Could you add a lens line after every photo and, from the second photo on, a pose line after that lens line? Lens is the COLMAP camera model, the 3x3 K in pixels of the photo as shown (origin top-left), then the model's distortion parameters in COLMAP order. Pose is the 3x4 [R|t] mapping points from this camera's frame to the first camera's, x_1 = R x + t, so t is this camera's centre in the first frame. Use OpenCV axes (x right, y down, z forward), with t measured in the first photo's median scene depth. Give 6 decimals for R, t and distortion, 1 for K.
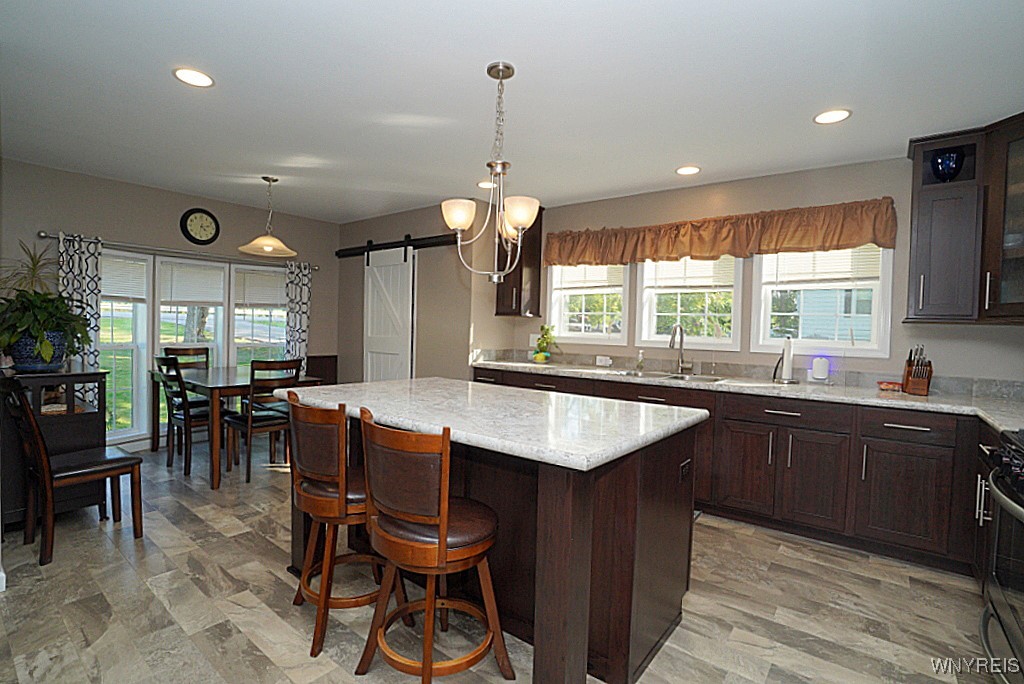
lens RADIAL K [[483.7, 0, 504.2], [0, 483.7, 343.0], [0, 0, 1]] dist [-0.051511, 0.000613]
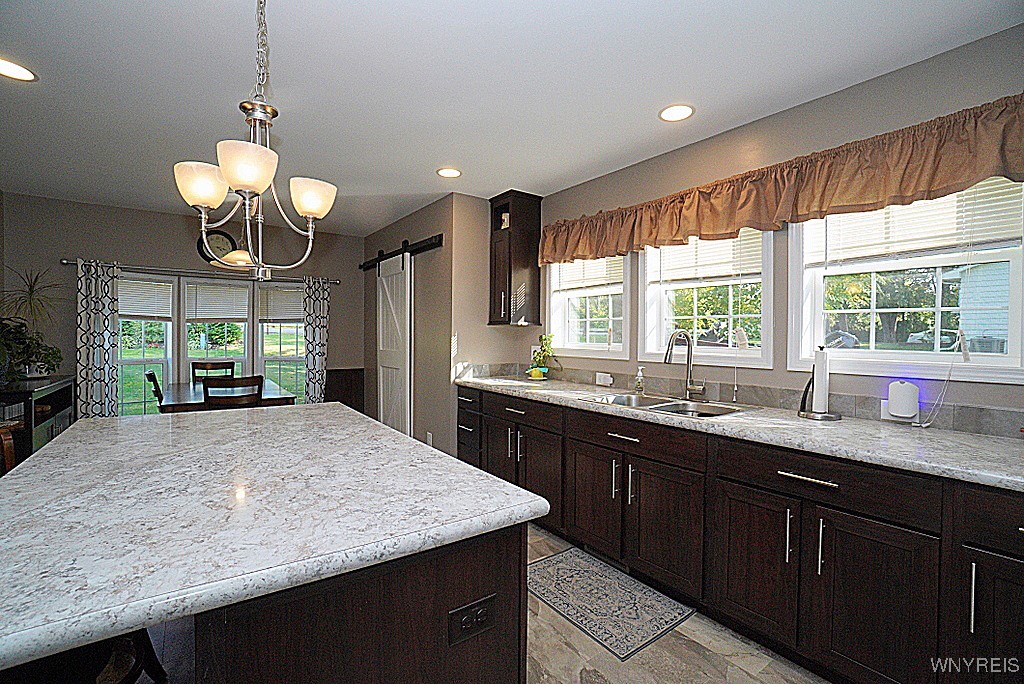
lens RADIAL K [[450.8, 0, 506.5], [0, 450.8, 342.7], [0, 0, 1]] dist [-0.063667, 0.022916]
pose [[0.962730, -0.013921, -0.270105, 0.273127], [0.008892, 0.999764, -0.019834, -0.009845], [0.270317, 0.016693, 0.962627, 0.269604]]
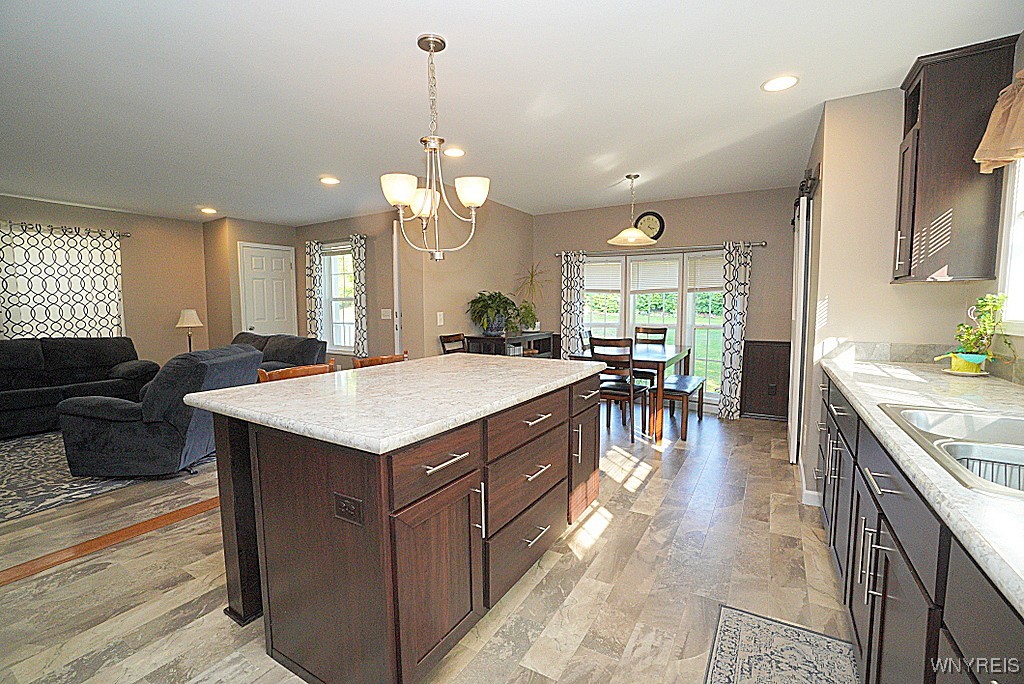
lens RADIAL K [[449.5, 0, 506.9], [0, 449.5, 341.2], [0, 0, 1]] dist [-0.062307, 0.023794]
pose [[0.134654, 0.051469, -0.989555, 0.509994], [-0.022434, 0.998552, 0.048884, -0.003355], [0.990639, 0.015617, 0.135614, 0.563056]]
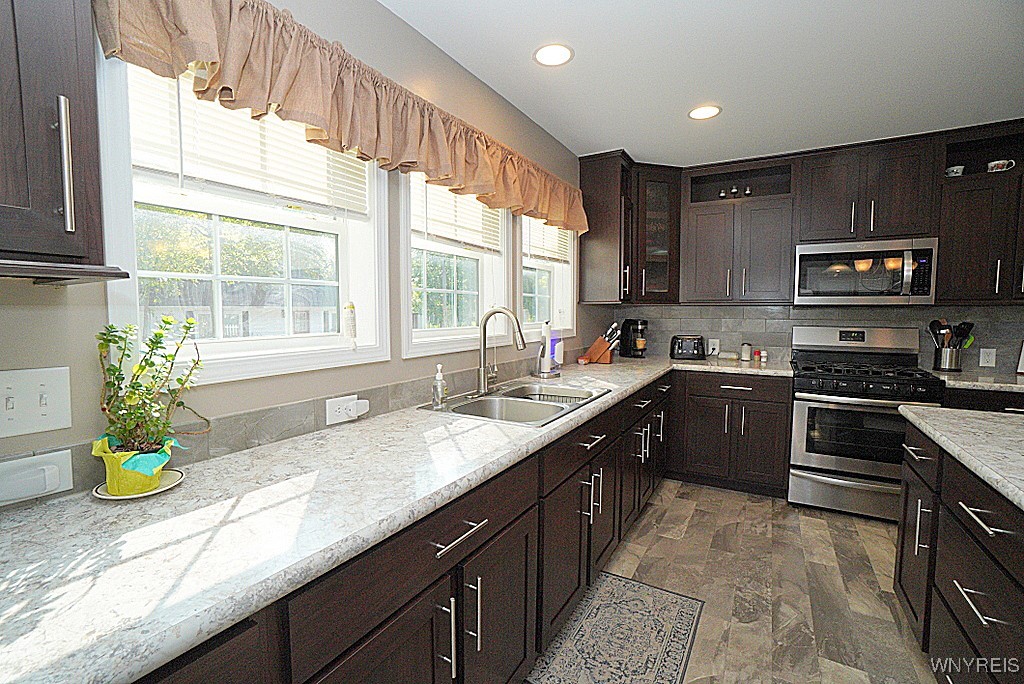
lens RADIAL K [[449.5, 0, 506.9], [0, 449.5, 341.2], [0, 0, 1]] dist [-0.062307, 0.023794]
pose [[-0.140479, -0.095234, 0.985493, -0.163750], [0.028595, 0.994558, 0.100187, -0.050430], [-0.989671, 0.042255, -0.136992, 0.997058]]
